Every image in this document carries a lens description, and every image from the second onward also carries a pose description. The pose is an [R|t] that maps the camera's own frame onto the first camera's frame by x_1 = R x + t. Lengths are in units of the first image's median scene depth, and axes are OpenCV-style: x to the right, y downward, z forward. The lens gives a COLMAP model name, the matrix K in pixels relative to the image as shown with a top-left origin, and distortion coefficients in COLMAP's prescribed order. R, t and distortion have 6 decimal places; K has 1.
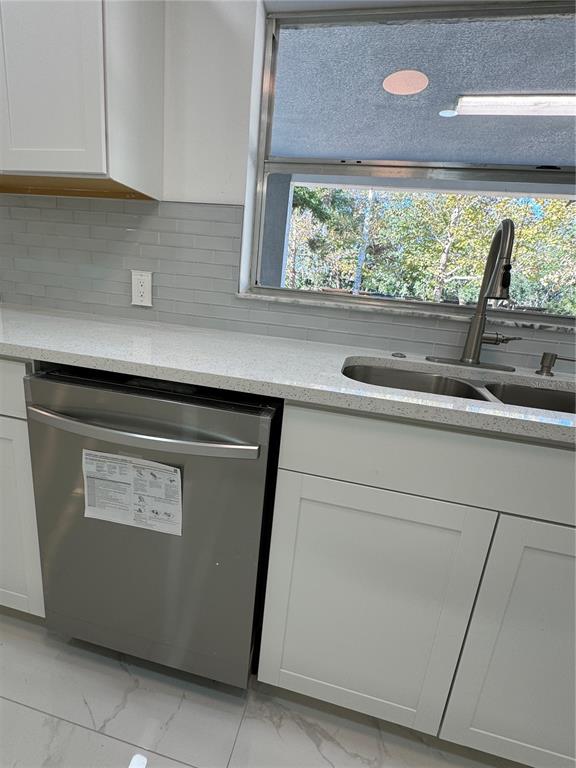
lens RADIAL K [[374.8, 0, 288.0], [0, 374.8, 384.0], [0, 0, 1]] dist [-0.001056, -0.000246]
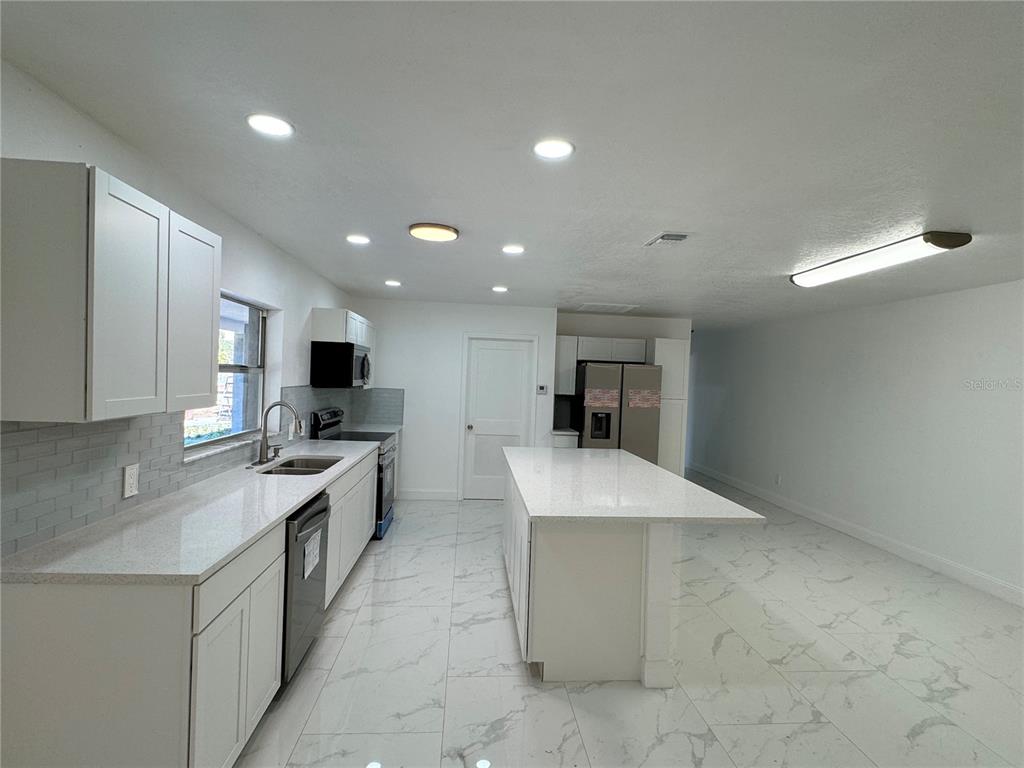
lens RADIAL K [[499.7, 0, 510.2], [0, 499.7, 389.5], [0, 0, 1]] dist [-0.001056, -0.000246]
pose [[-0.285574, -0.127119, 0.949889, -2.074605], [0.175390, 0.967492, 0.182203, -0.588224], [-0.942171, 0.218633, -0.253995, 0.270881]]
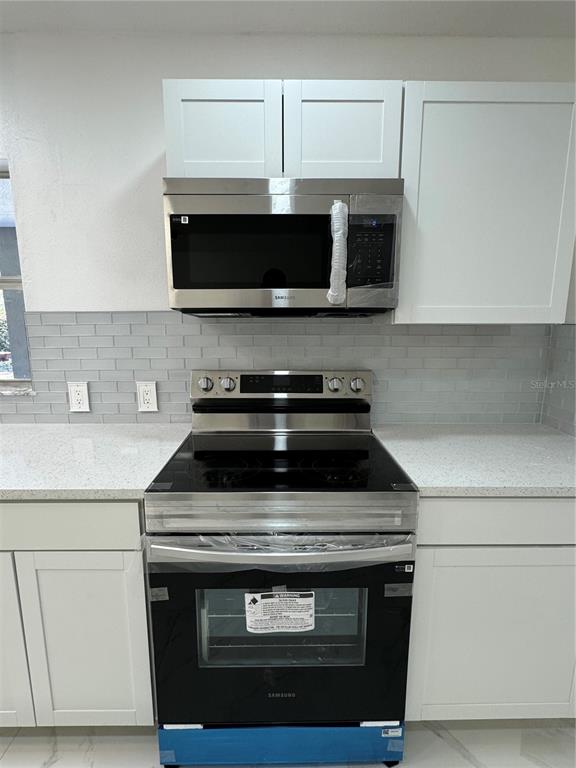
lens RADIAL K [[374.8, 0, 288.0], [0, 374.8, 384.0], [0, 0, 1]] dist [-0.001056, -0.000246]
pose [[0.968974, -0.130002, 0.210211, 1.264568], [0.144922, 0.987792, -0.057137, 0.051195], [-0.200217, 0.085828, 0.975985, -0.462264]]
